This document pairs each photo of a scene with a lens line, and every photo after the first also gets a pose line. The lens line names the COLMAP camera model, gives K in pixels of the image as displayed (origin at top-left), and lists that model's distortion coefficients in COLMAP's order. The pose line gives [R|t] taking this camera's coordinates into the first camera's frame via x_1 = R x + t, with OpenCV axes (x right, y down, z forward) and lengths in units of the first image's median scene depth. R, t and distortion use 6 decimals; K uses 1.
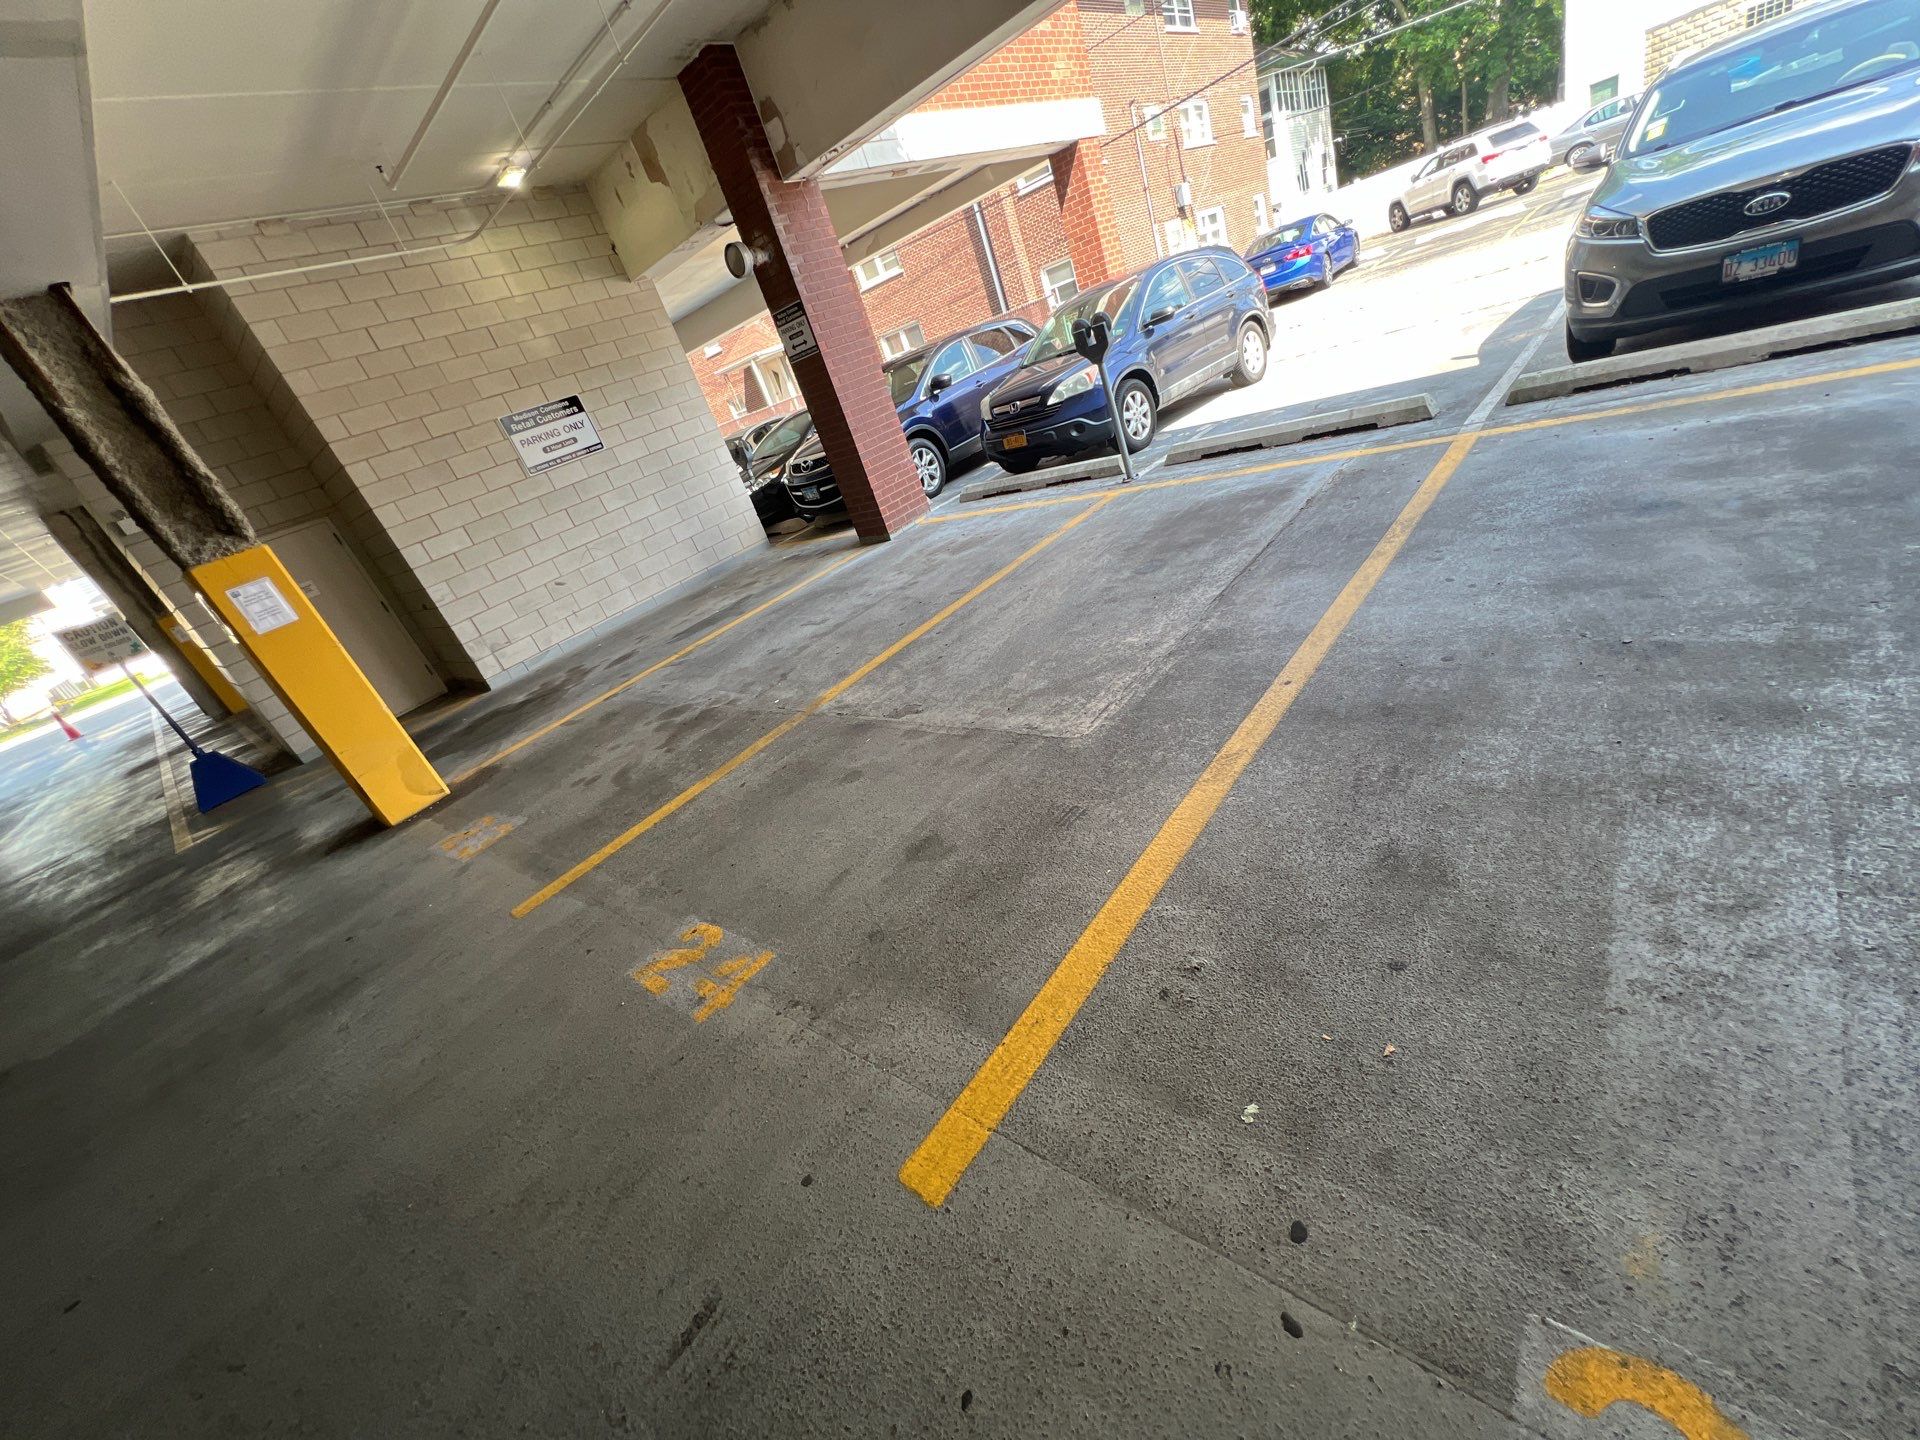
lens RADIAL K [[765.3, 0, 960.0], [0, 765.3, 720.0], [0, 0, 1]] dist [-0.000336, 0.000124]
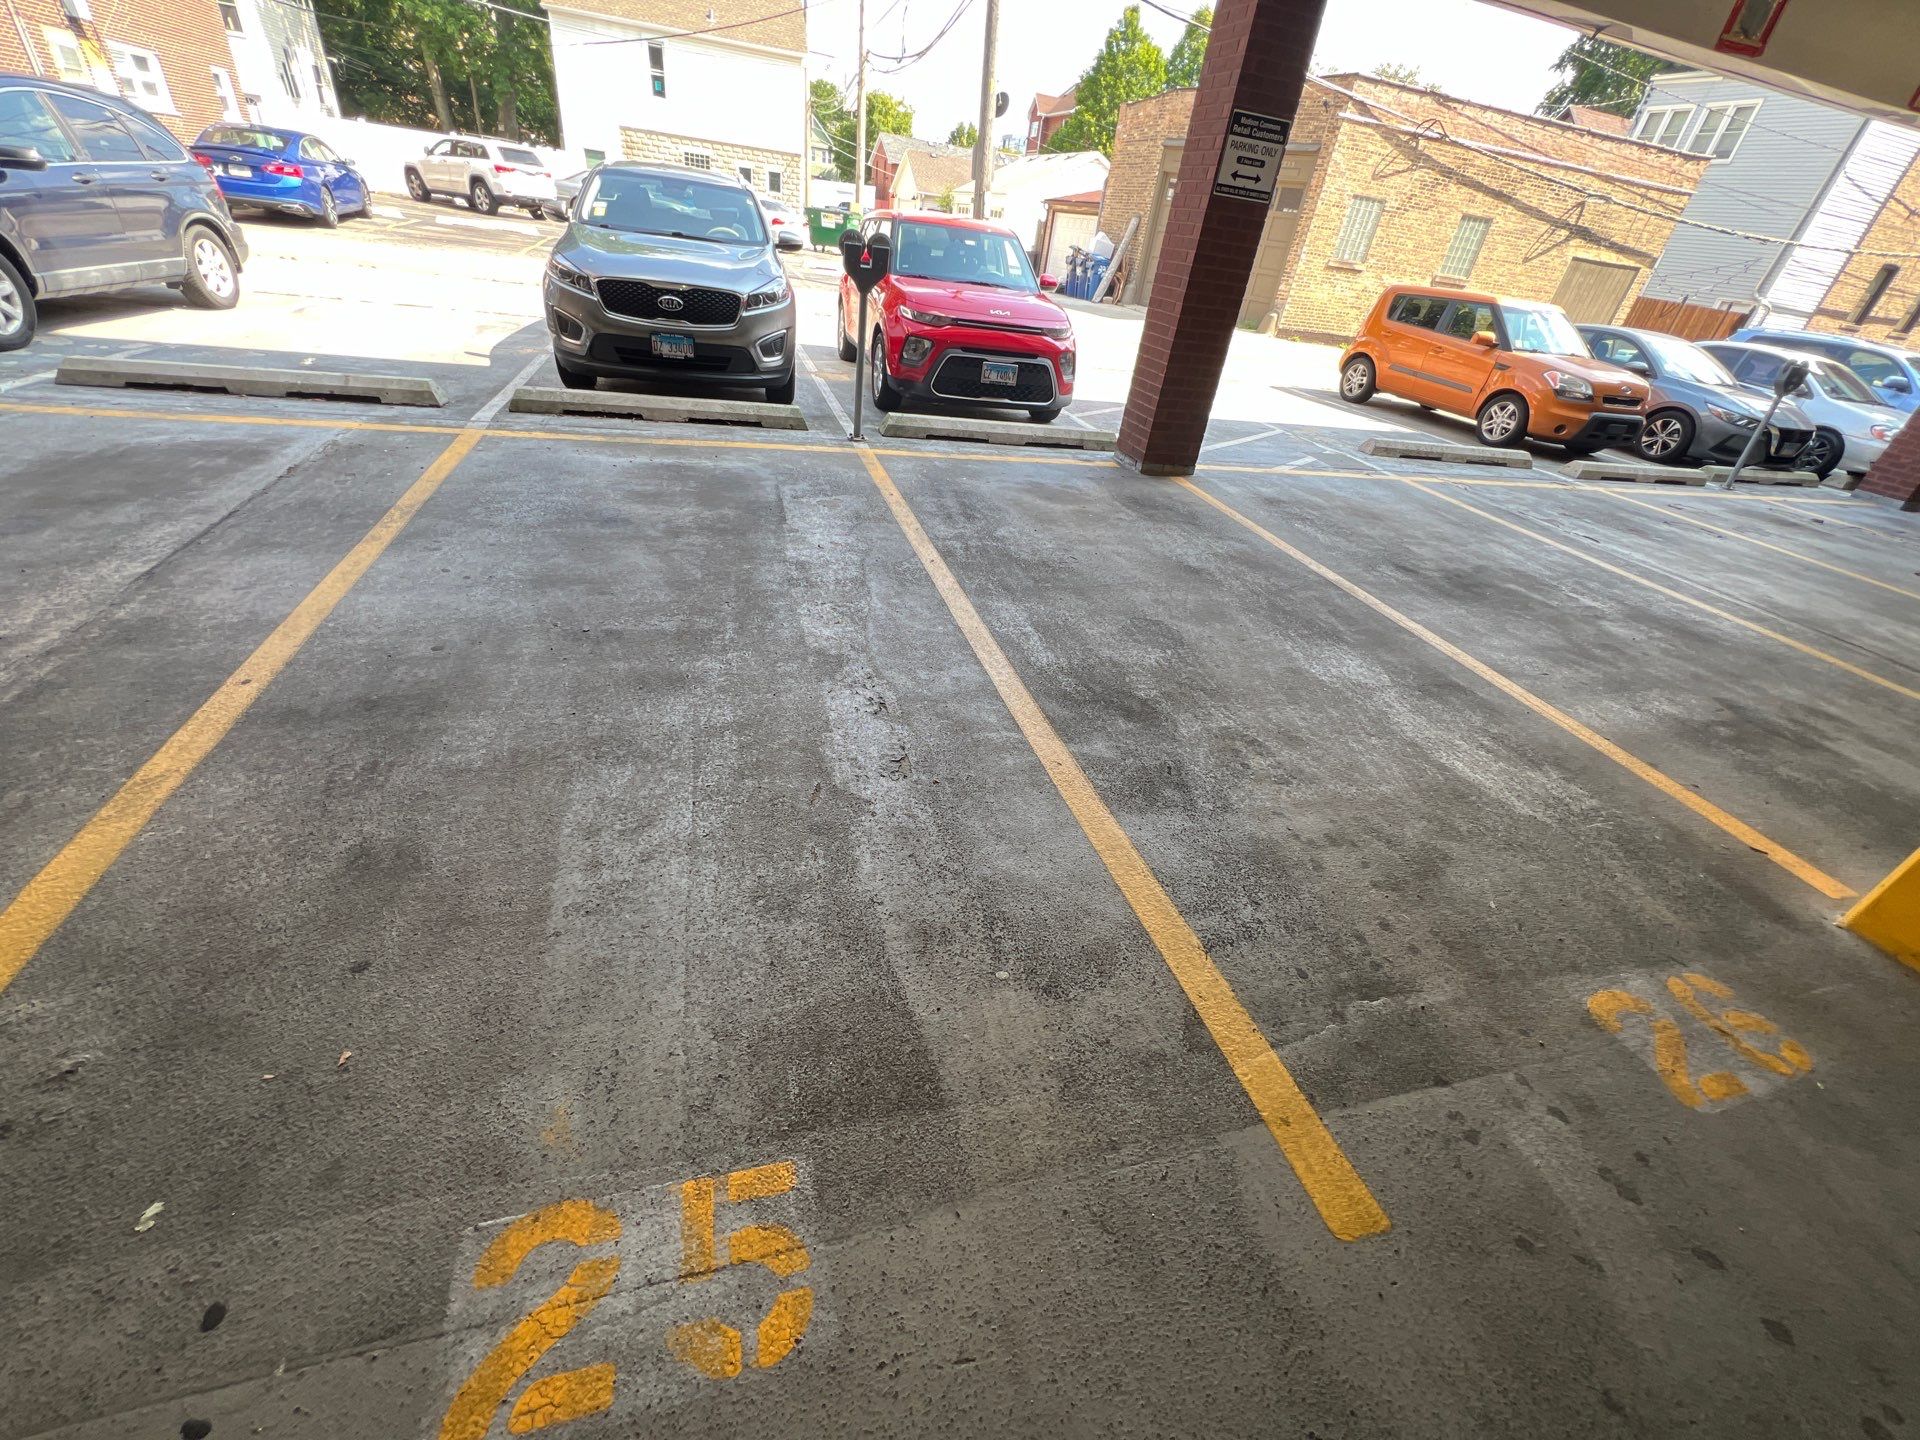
lens RADIAL K [[765.3, 0, 960.0], [0, 765.3, 720.0], [0, 0, 1]] dist [-0.000336, 0.000124]
pose [[0.498842, -0.106036, 0.860182, 0.076699], [0.097674, 0.993043, 0.065771, 0.011529], [-0.861172, 0.051208, 0.505728, -0.077058]]
